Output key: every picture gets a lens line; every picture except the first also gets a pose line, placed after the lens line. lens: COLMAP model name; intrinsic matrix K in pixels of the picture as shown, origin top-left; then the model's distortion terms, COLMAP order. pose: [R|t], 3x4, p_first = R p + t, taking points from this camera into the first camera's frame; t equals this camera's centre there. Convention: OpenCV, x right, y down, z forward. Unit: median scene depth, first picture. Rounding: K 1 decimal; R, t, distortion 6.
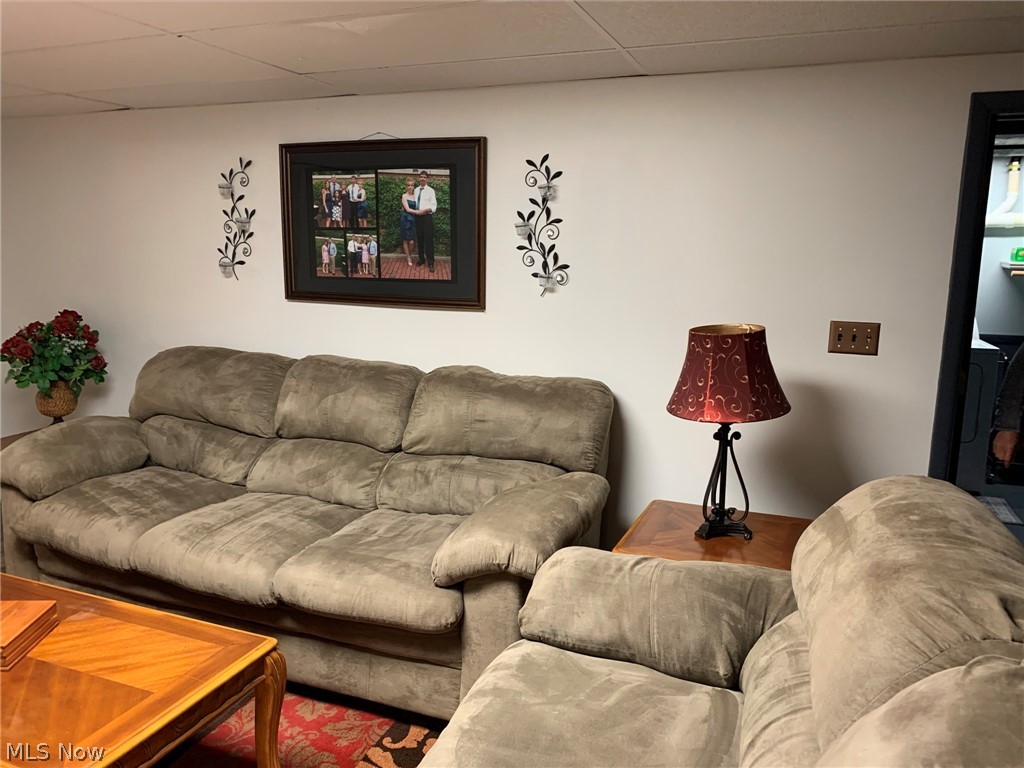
lens RADIAL K [[795.3, 0, 512.0], [0, 795.3, 384.0], [0, 0, 1]] dist [0.040321, -0.051914]
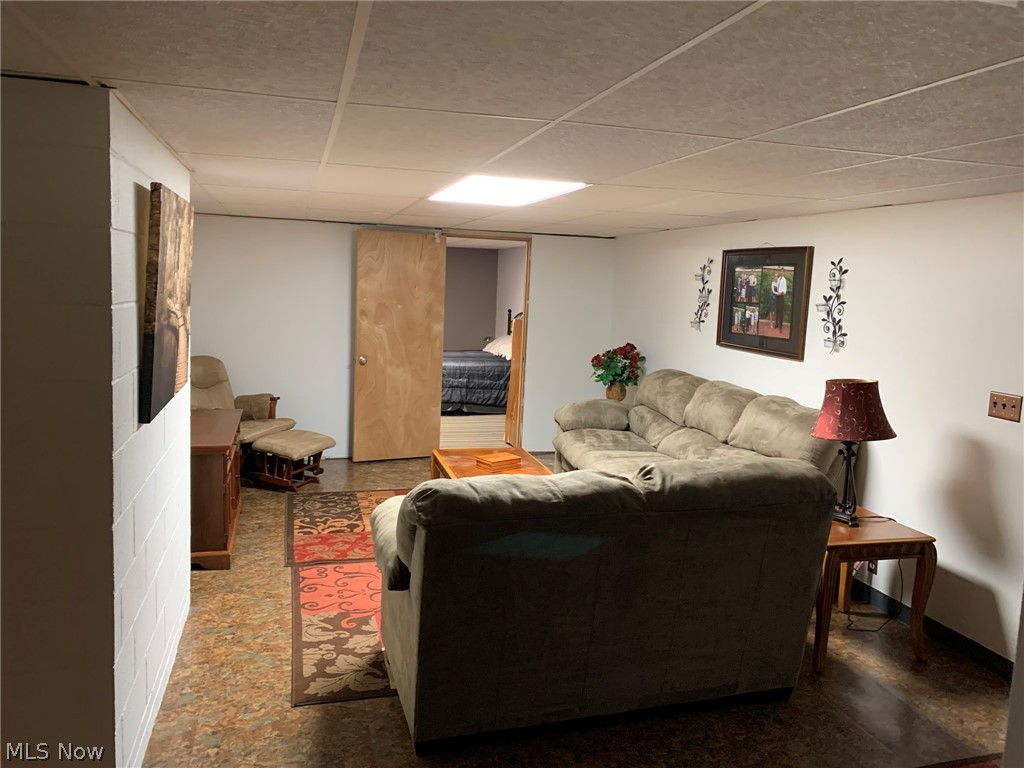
lens RADIAL K [[795.3, 0, 512.0], [0, 795.3, 384.0], [0, 0, 1]] dist [0.040321, -0.051914]
pose [[0.598048, 0.114017, -0.793309, 0.796861], [-0.166439, 0.985918, 0.016227, 0.013496], [0.783988, 0.122333, 0.608603, -0.299430]]
